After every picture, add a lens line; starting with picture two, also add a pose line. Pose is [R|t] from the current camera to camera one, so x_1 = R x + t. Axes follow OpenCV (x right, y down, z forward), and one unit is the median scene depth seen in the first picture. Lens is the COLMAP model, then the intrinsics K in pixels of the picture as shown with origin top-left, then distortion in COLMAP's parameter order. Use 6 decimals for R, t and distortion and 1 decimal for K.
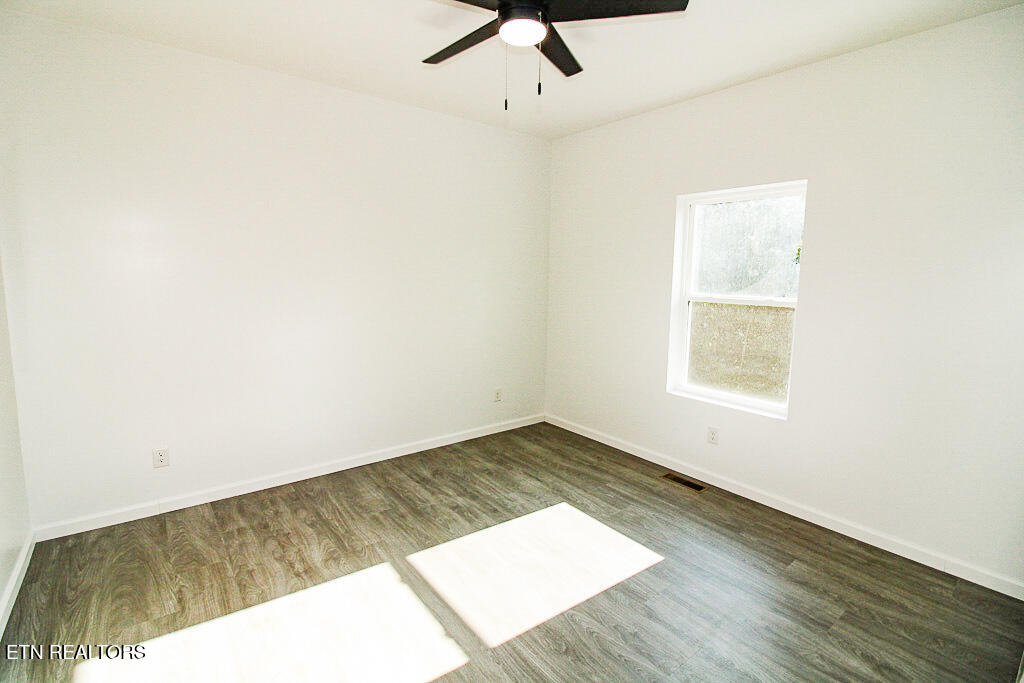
lens RADIAL K [[473.3, 0, 511.7], [0, 473.3, 327.5], [0, 0, 1]] dist [0.001955, -0.015458]
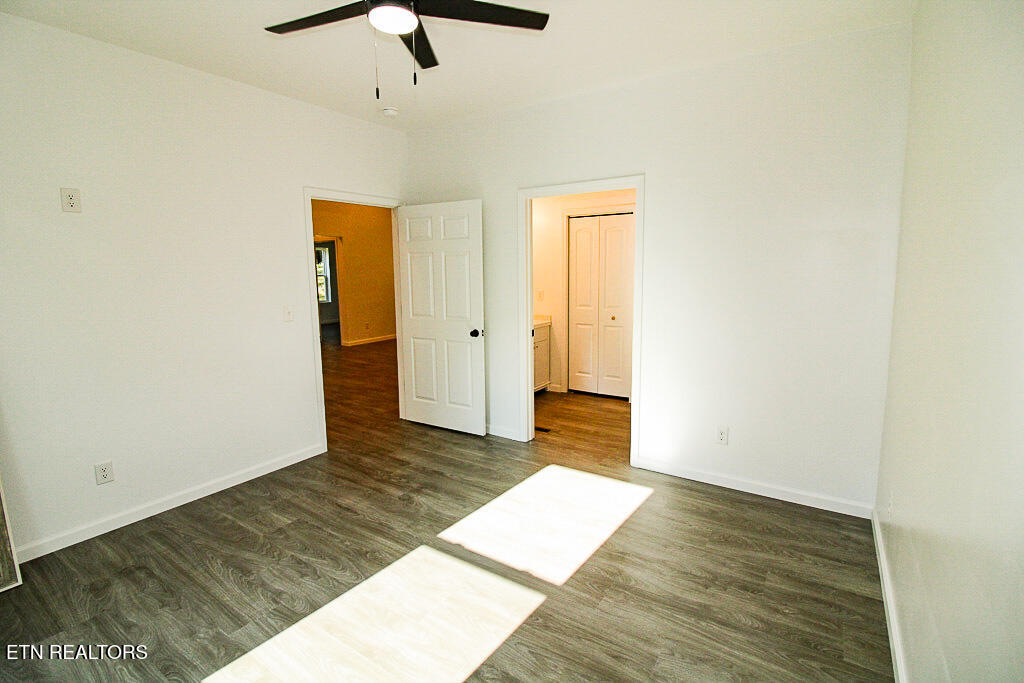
lens RADIAL K [[473.3, 0, 511.7], [0, 473.3, 327.5], [0, 0, 1]] dist [0.001955, -0.015458]
pose [[-0.950116, 0.033612, -0.310081, 0.078337], [-0.038312, 0.974070, 0.222981, -0.158911], [0.309535, 0.223738, -0.924191, 1.452187]]
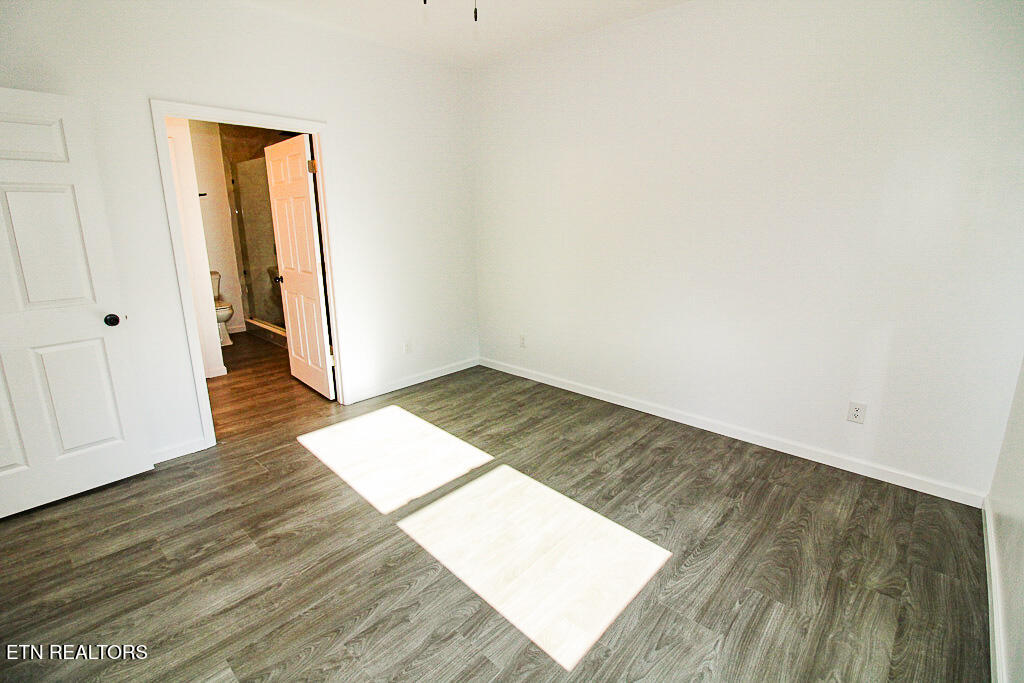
lens RADIAL K [[473.3, 0, 511.7], [0, 473.3, 327.5], [0, 0, 1]] dist [0.001955, -0.015458]
pose [[0.157442, 0.205268, -0.965959, 0.717530], [-0.103114, 0.976229, 0.190644, -0.053666], [0.982130, 0.069588, 0.174866, 0.692109]]
